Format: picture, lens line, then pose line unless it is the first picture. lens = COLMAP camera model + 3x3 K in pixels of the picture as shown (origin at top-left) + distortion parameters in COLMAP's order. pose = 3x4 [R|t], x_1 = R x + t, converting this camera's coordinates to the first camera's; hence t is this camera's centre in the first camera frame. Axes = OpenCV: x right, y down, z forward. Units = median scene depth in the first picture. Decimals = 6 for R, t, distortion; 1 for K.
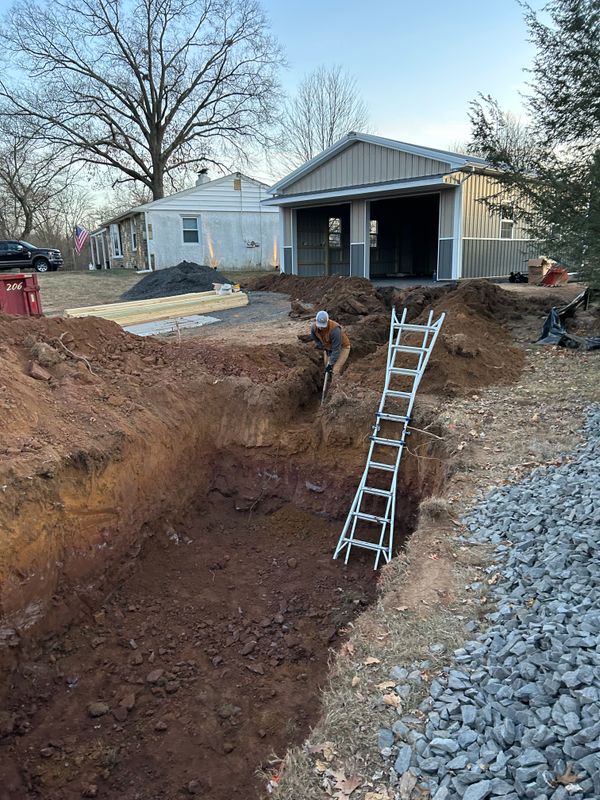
lens RADIAL K [[593.3, 0, 294.3], [0, 593.3, 405.9], [0, 0, 1]] dist [0.051236, -0.057982]
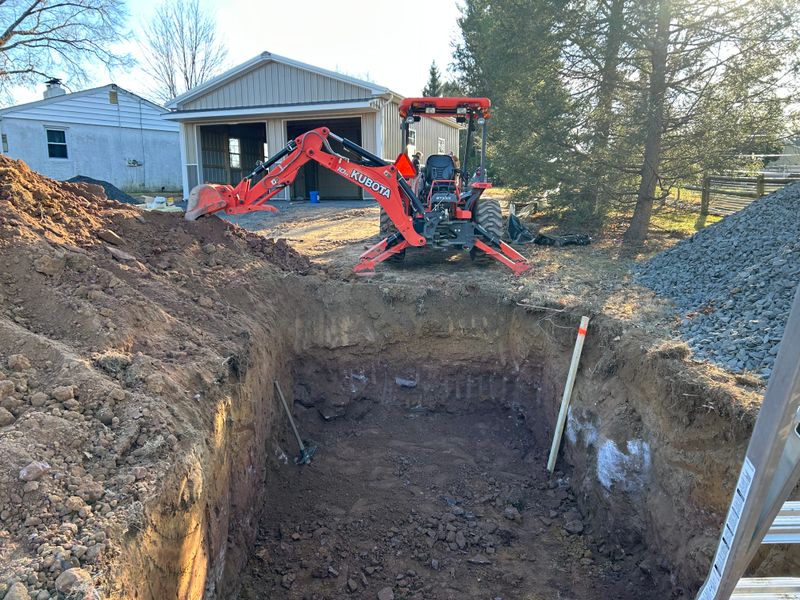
lens RADIAL K [[593.3, 0, 396.6], [0, 593.3, 295.2], [0, 0, 1]] dist [0.051236, -0.057982]
pose [[0.906280, -0.059082, 0.418529, -0.300639], [0.089925, 0.994465, -0.054338, 0.037405], [-0.413002, 0.086882, 0.906576, 0.095122]]
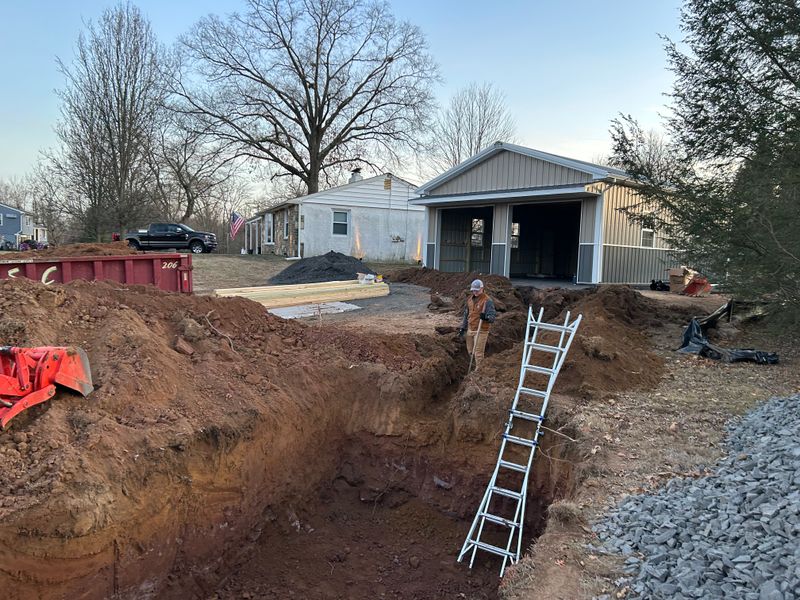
lens RADIAL K [[593.3, 0, 398.1], [0, 593.3, 305.0], [0, 0, 1]] dist [0.051236, -0.057982]
pose [[0.996204, 0.062025, -0.061070, 0.002381], [-0.070758, 0.985664, -0.153164, 0.003453], [0.050694, 0.156904, 0.986312, -0.010865]]
